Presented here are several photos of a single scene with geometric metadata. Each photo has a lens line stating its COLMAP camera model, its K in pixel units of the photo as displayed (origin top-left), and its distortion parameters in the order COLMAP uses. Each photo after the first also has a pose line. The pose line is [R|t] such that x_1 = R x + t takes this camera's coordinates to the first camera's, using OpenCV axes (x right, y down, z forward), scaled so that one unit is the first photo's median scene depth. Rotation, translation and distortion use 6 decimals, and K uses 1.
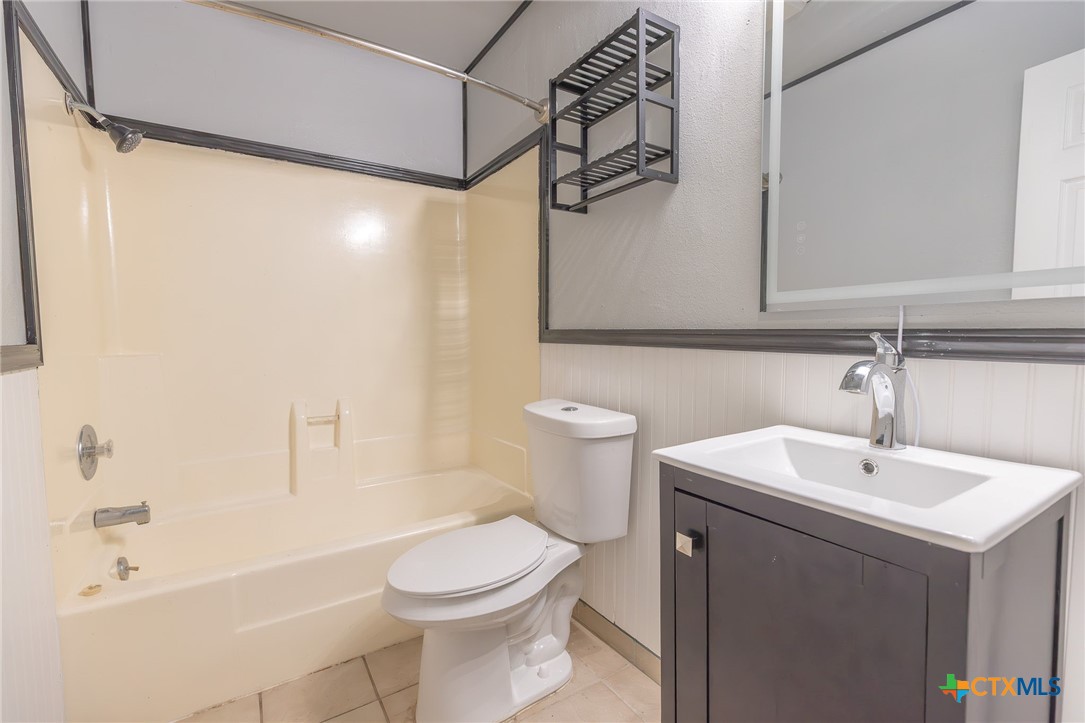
lens RADIAL K [[476.6, 0, 542.5], [0, 476.6, 361.5], [0, 0, 1]] dist [0.008949, 0.000075]
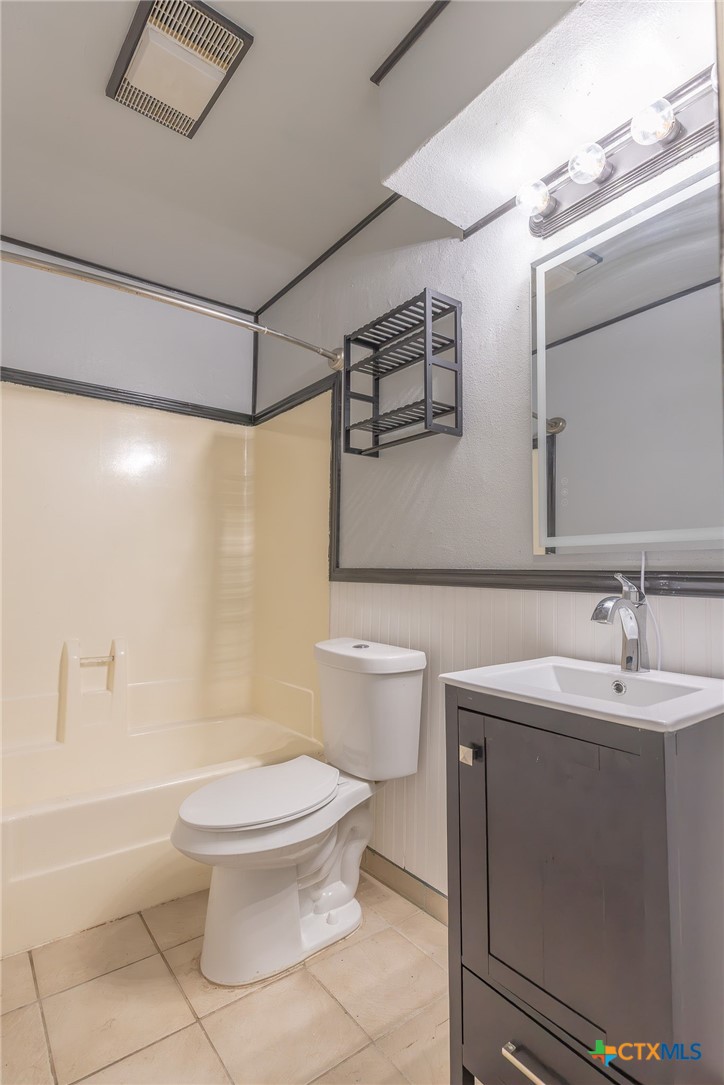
lens RADIAL K [[576.2, 0, 362.0], [0, 576.2, 542.5], [0, 0, 1]] dist [-0.000710, 0.000000]
pose [[0.996700, 0.017388, 0.079288, -0.042444], [-0.008230, 0.993401, -0.114395, 0.020671], [-0.080754, 0.113365, 0.990266, -0.242482]]
